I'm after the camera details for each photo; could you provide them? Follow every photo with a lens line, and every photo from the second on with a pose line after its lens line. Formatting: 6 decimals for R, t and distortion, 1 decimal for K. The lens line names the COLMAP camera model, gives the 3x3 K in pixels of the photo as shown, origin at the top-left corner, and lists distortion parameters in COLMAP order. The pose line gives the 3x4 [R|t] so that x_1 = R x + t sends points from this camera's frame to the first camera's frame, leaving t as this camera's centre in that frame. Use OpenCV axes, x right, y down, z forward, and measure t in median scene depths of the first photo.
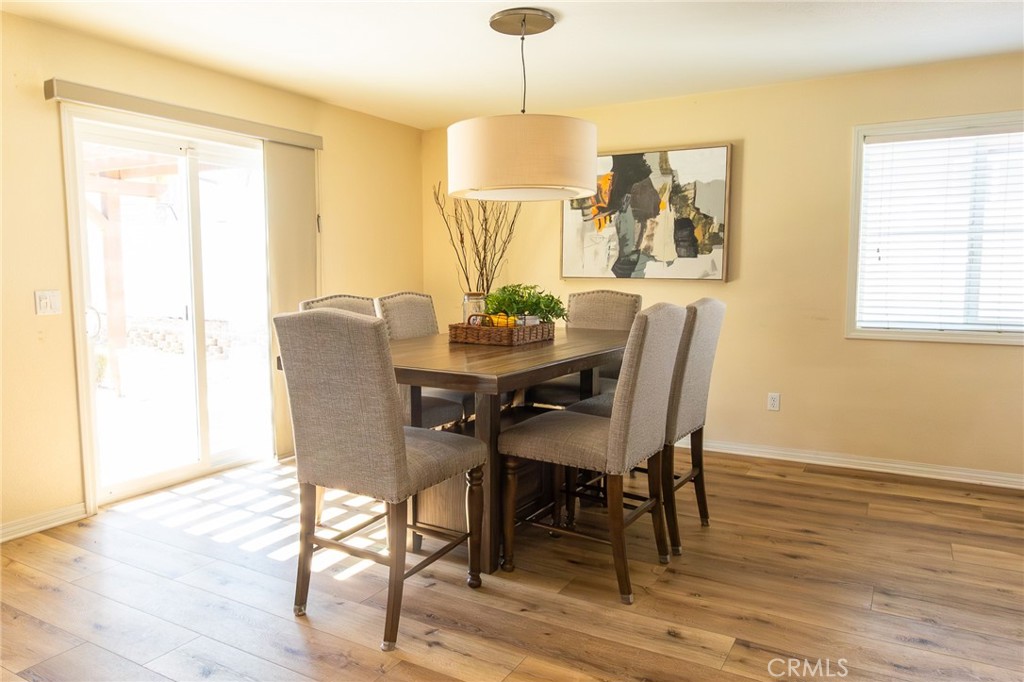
lens RADIAL K [[711.4, 0, 493.2], [0, 711.4, 337.8], [0, 0, 1]] dist [0.004455, 0.001423]
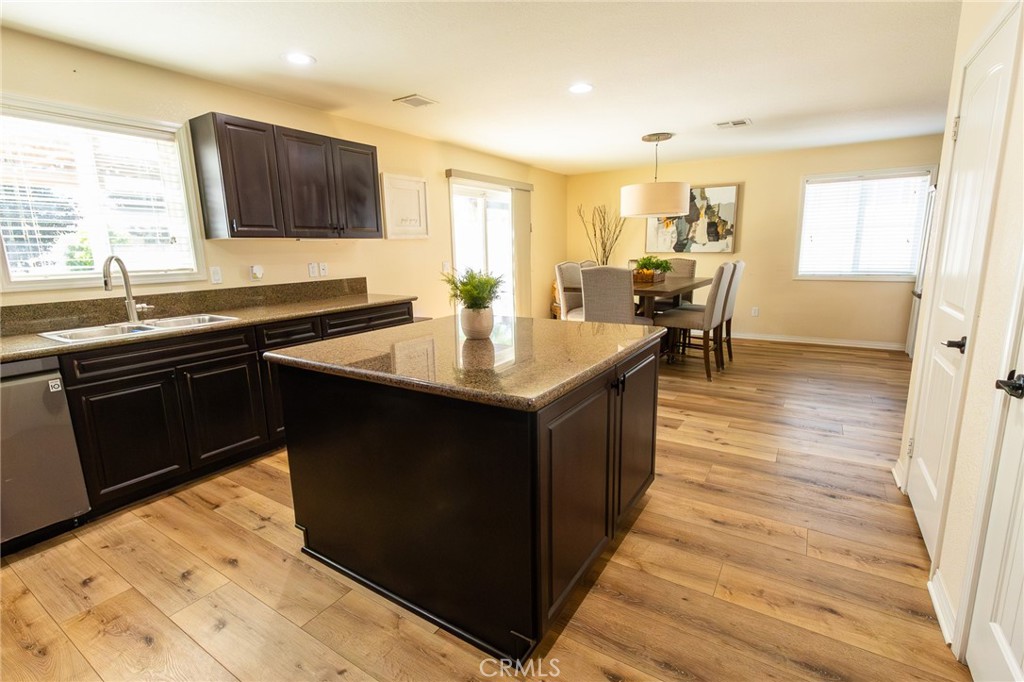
lens RADIAL K [[473.2, 0, 514.6], [0, 473.2, 337.3], [0, 0, 1]] dist [0.000813, 0.000168]
pose [[0.999288, -0.009819, -0.036416, -0.249699], [0.013066, 0.995854, 0.090026, 0.030270], [0.035381, -0.090438, 0.995273, -0.389329]]
